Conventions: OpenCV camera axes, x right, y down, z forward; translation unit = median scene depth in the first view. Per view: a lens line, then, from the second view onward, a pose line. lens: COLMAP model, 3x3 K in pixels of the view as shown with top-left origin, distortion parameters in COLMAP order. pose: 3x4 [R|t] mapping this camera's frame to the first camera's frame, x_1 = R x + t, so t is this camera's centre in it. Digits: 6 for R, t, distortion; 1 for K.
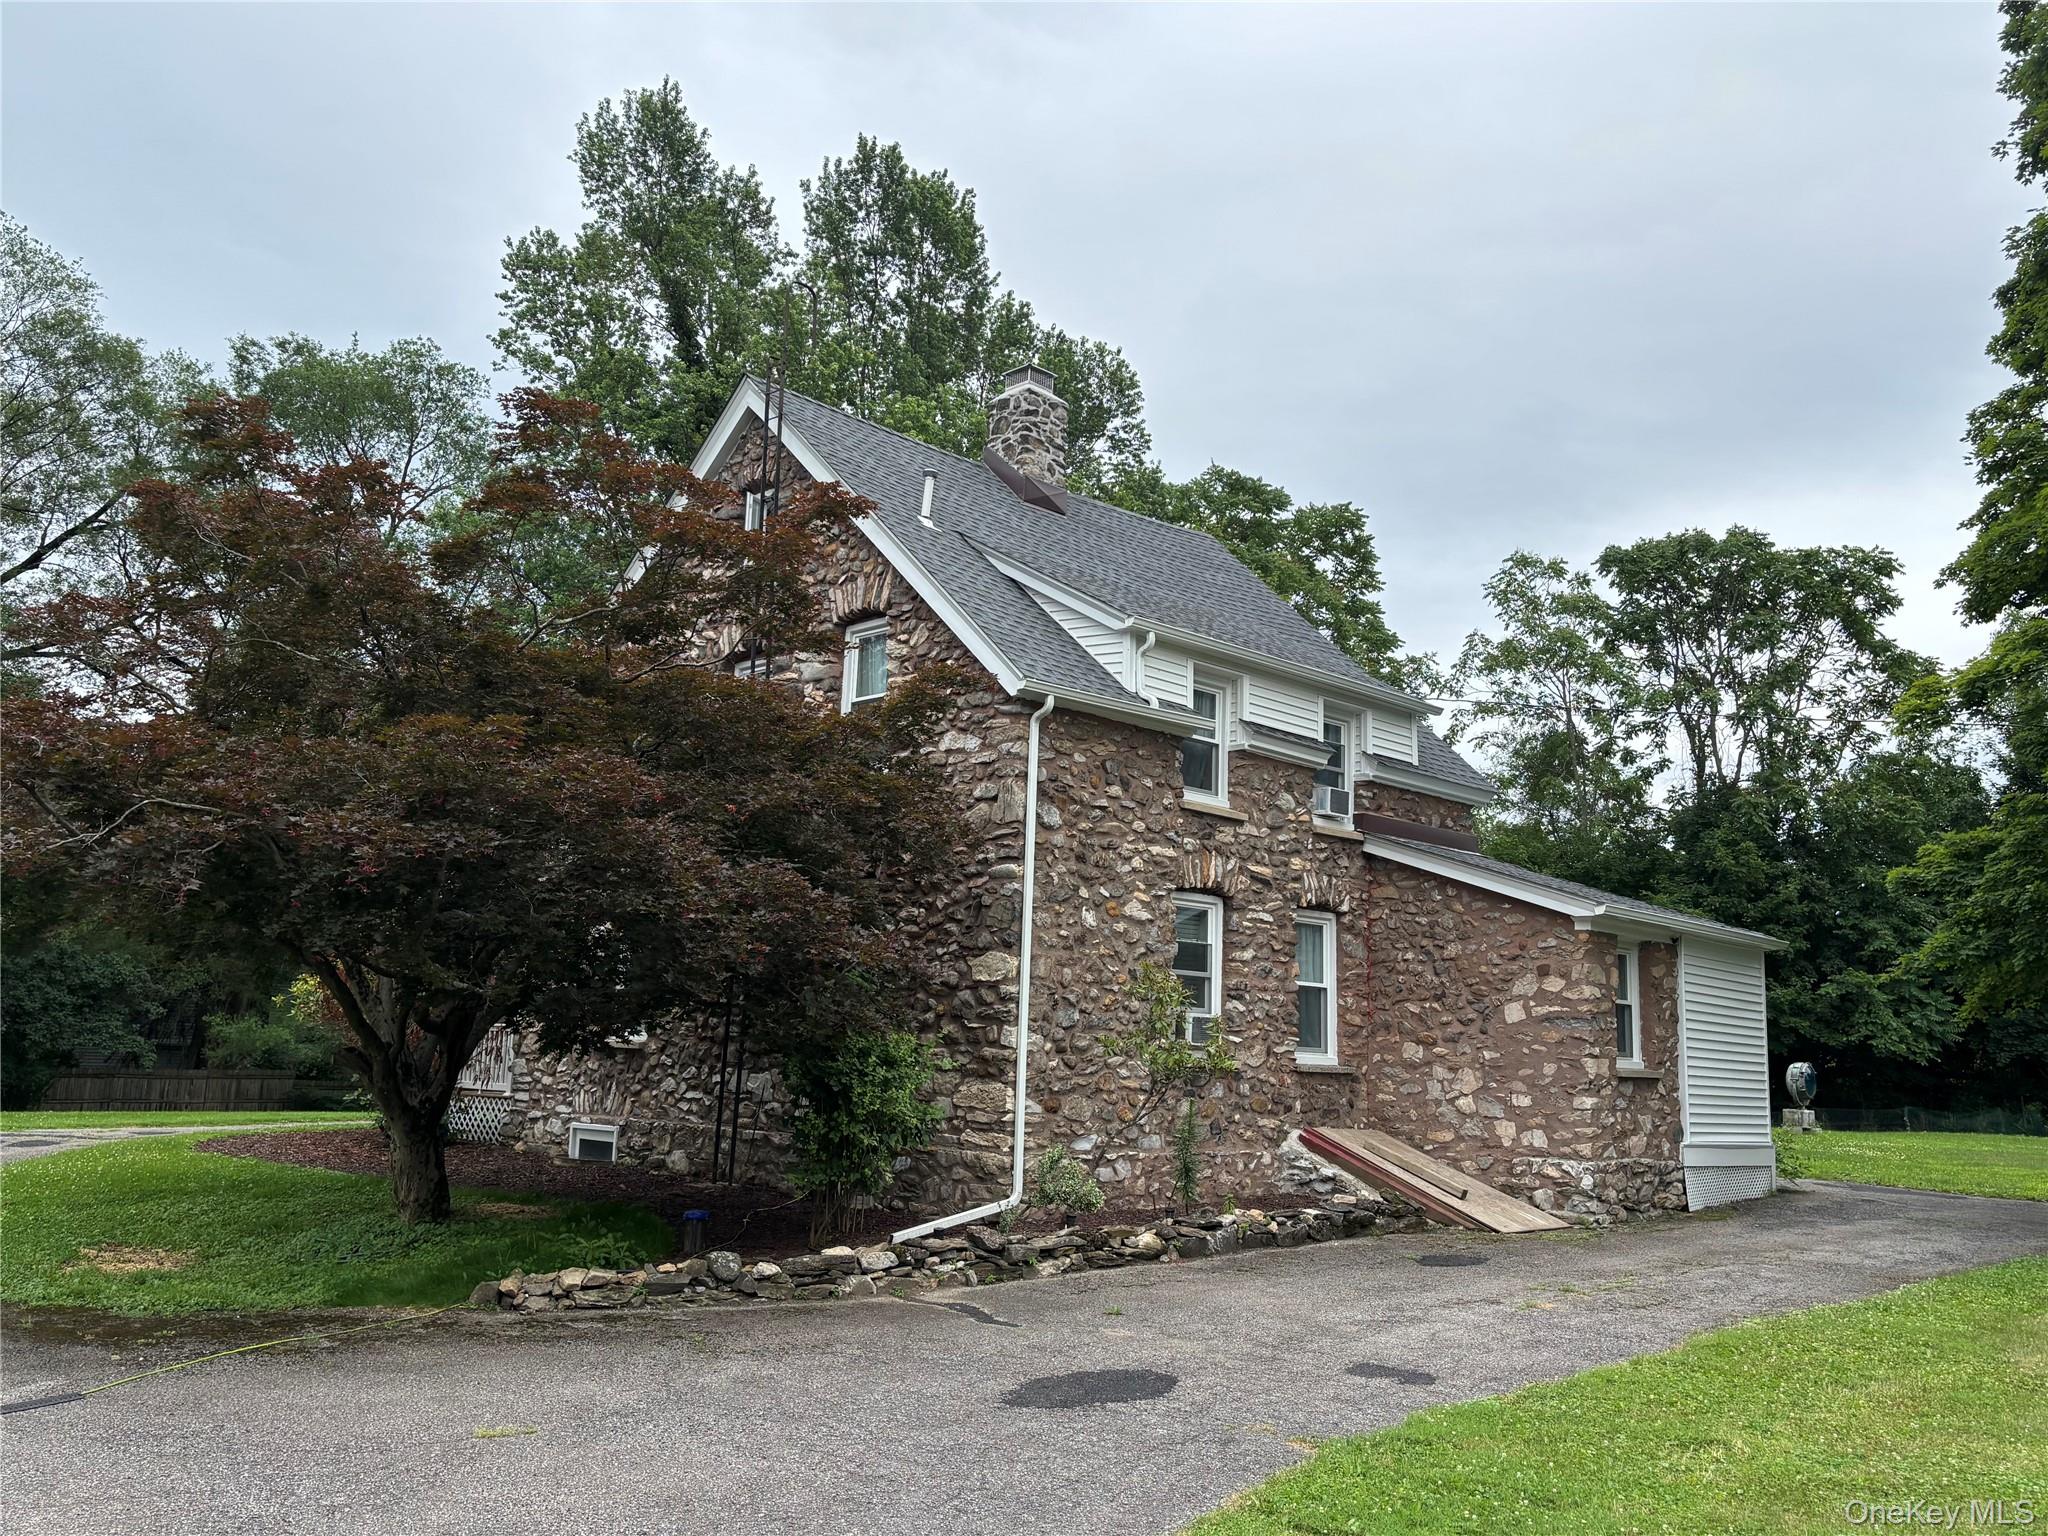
lens RADIAL K [[1725.1, 0, 1060.5], [0, 1725.1, 744.7], [0, 0, 1]] dist [0.065125, -0.040968]
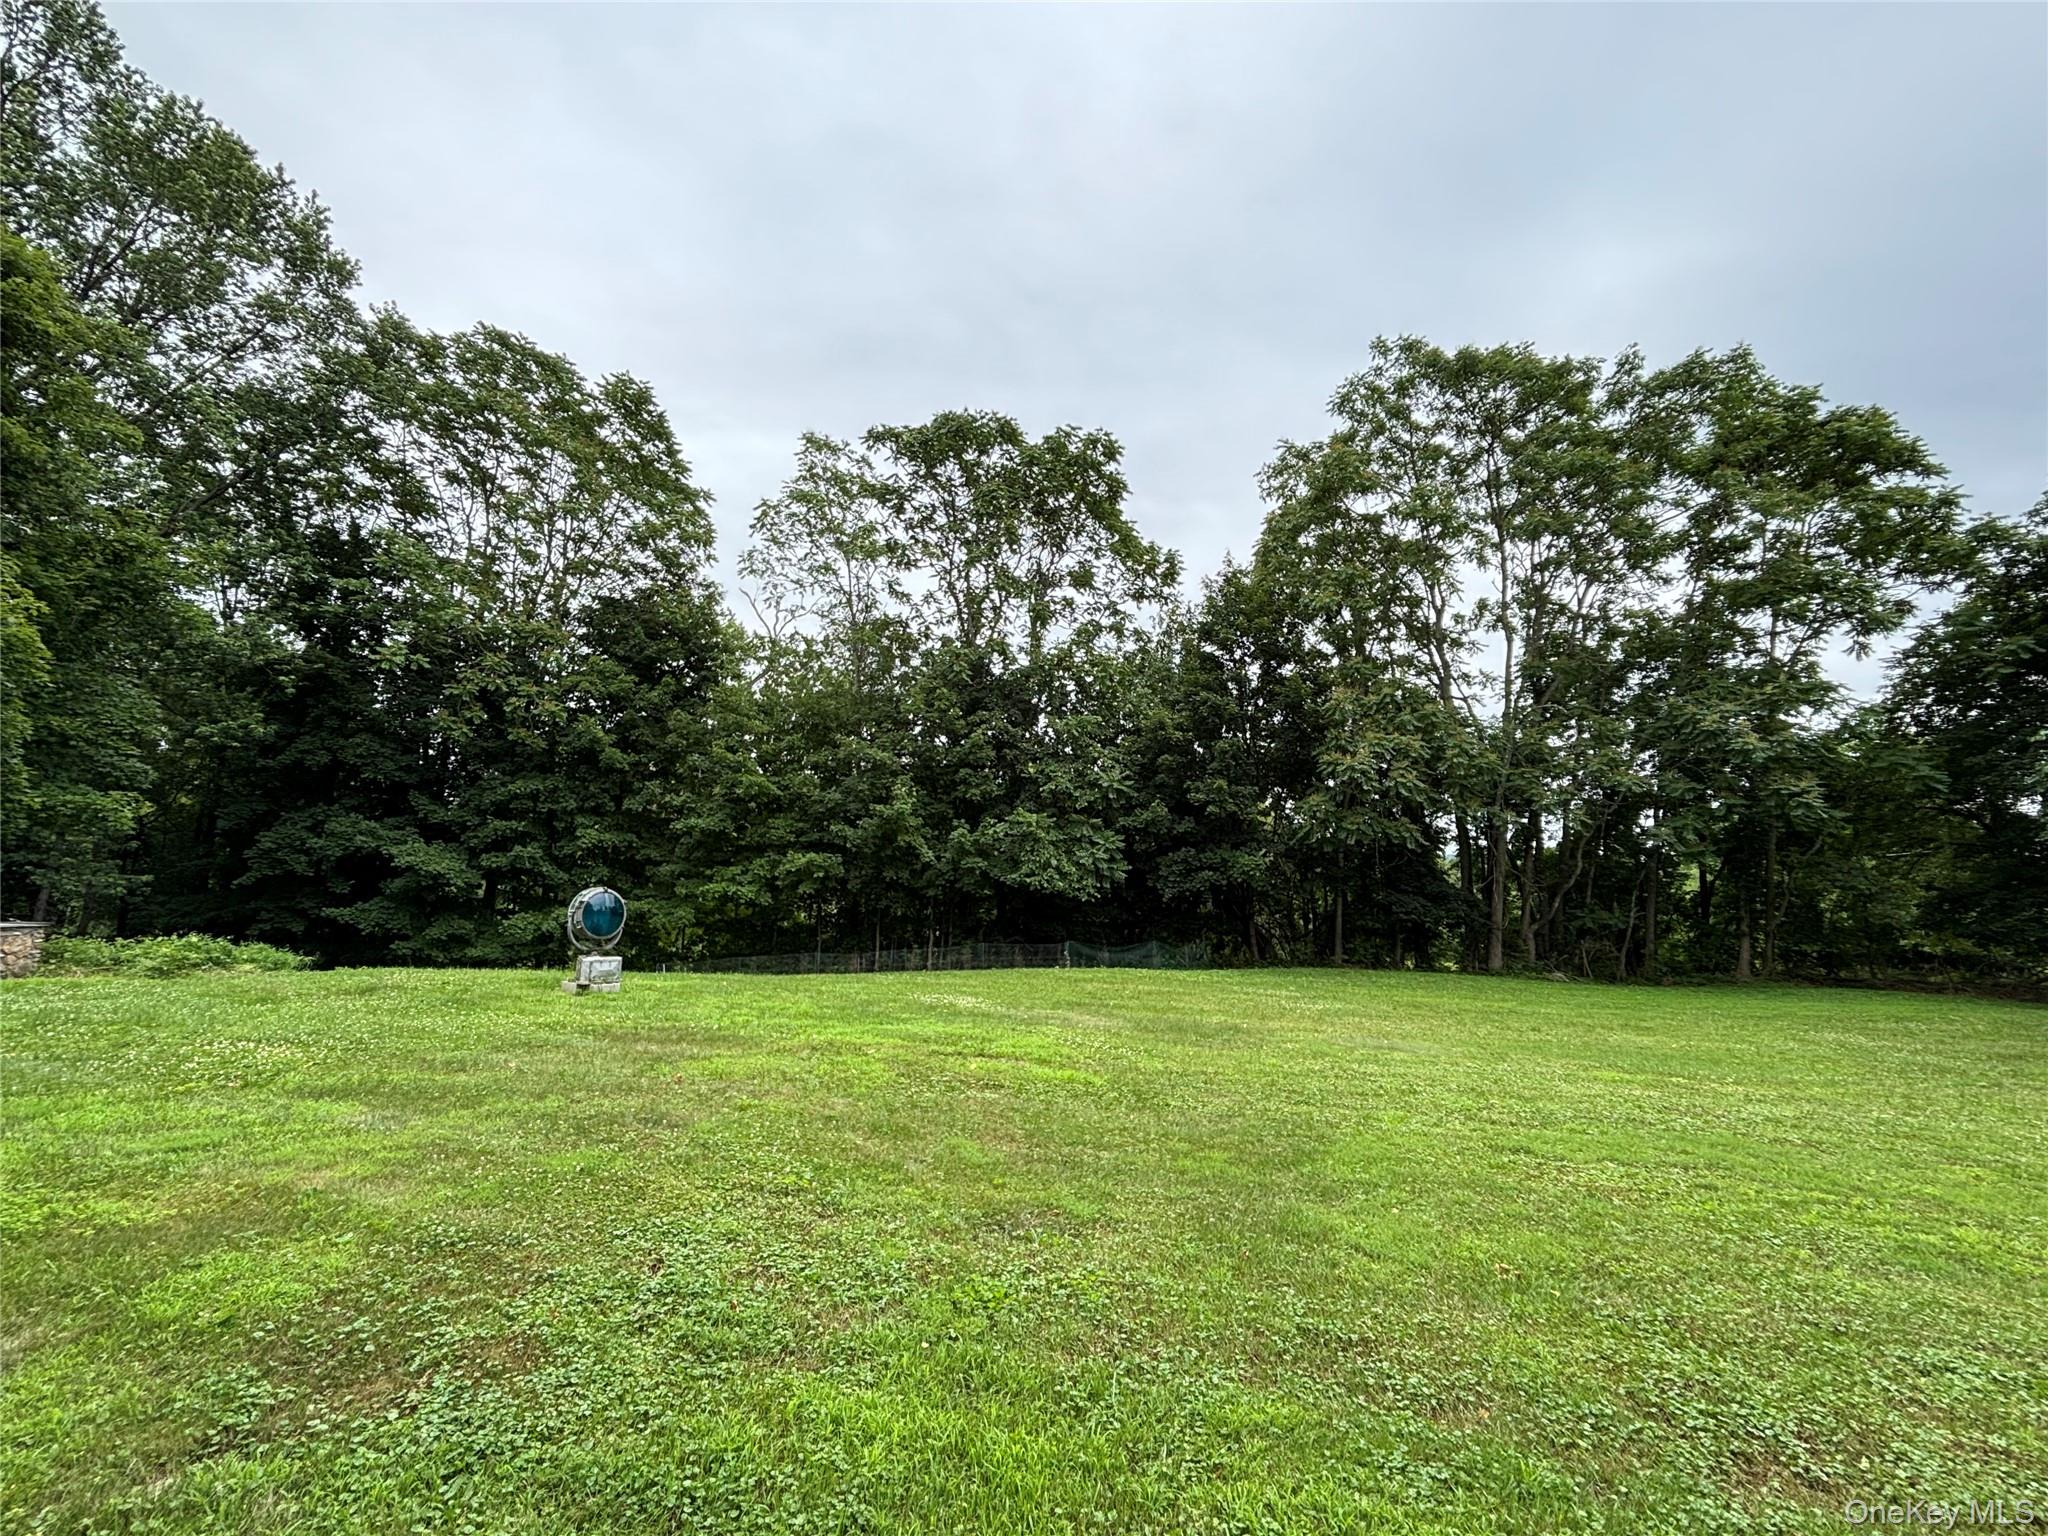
lens RADIAL K [[951.5, 0, 1016.0], [0, 951.5, 771.9], [0, 0, 1]] dist [-0.003617, -0.000416]
pose [[0.989310, 0.009795, 0.145501, 1.087369], [-0.015418, 0.999175, 0.037566, 0.244900], [-0.145013, -0.039407, 0.988645, 1.228997]]
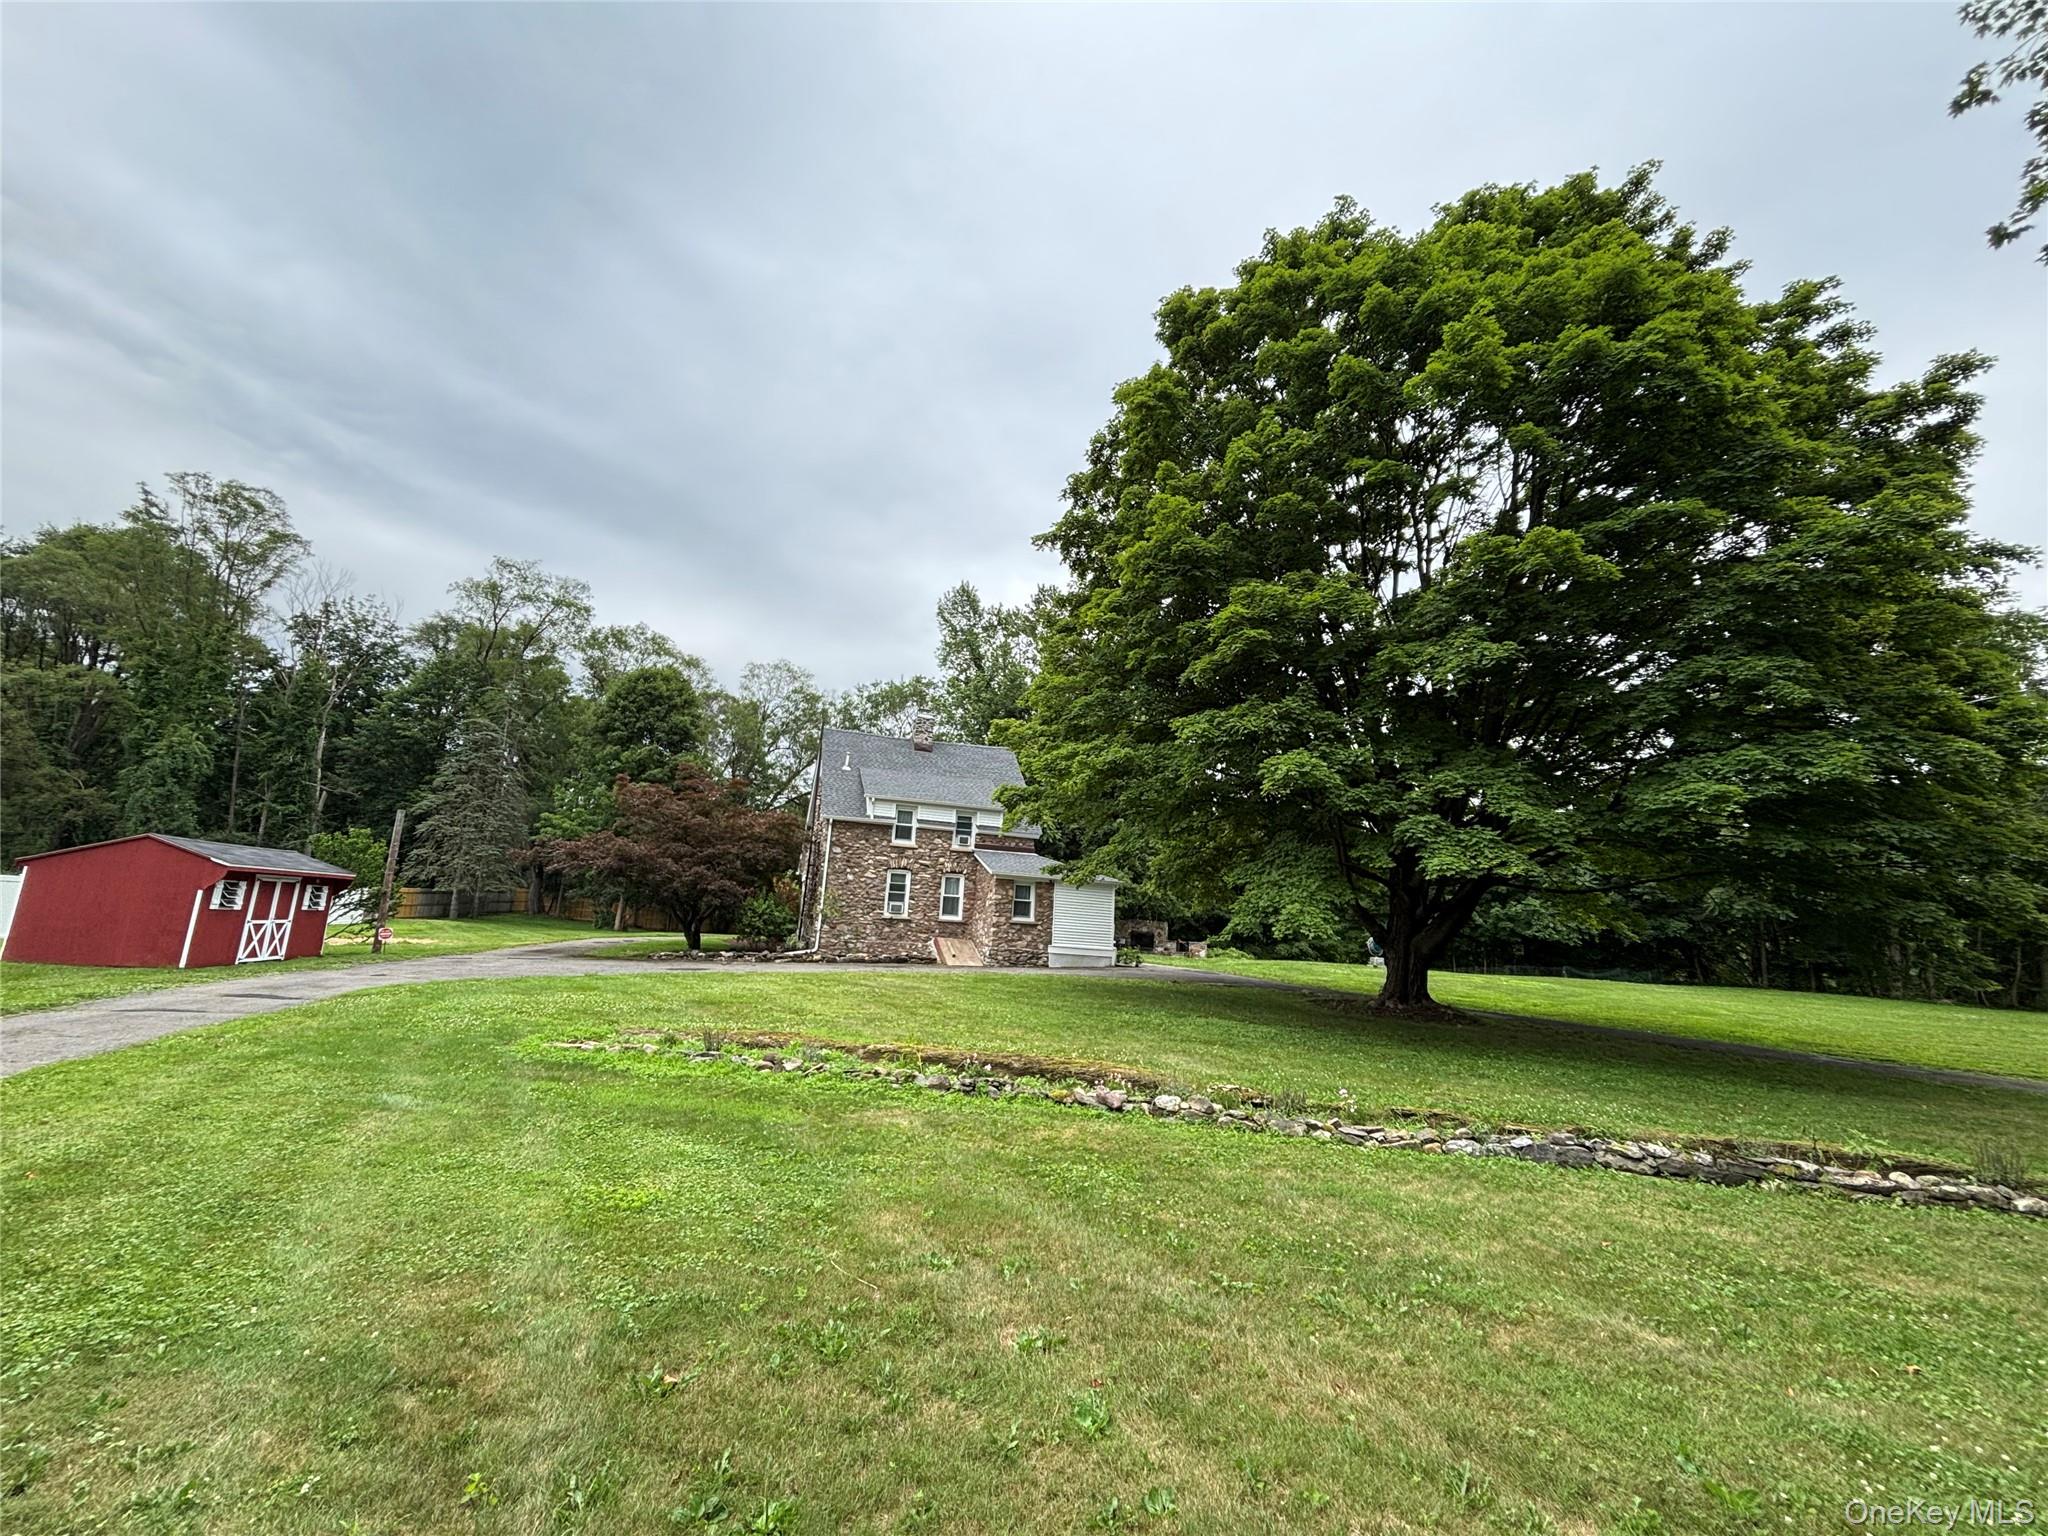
lens RADIAL K [[837.8, 0, 1025.3], [0, 837.8, 762.8], [0, 0, 1]] dist [0.000026, -0.001581]
pose [[0.900442, -0.073660, -0.428694, 1.045303], [0.056690, 0.997024, -0.052241, -0.027394], [0.431266, 0.022737, 0.901938, -0.428279]]
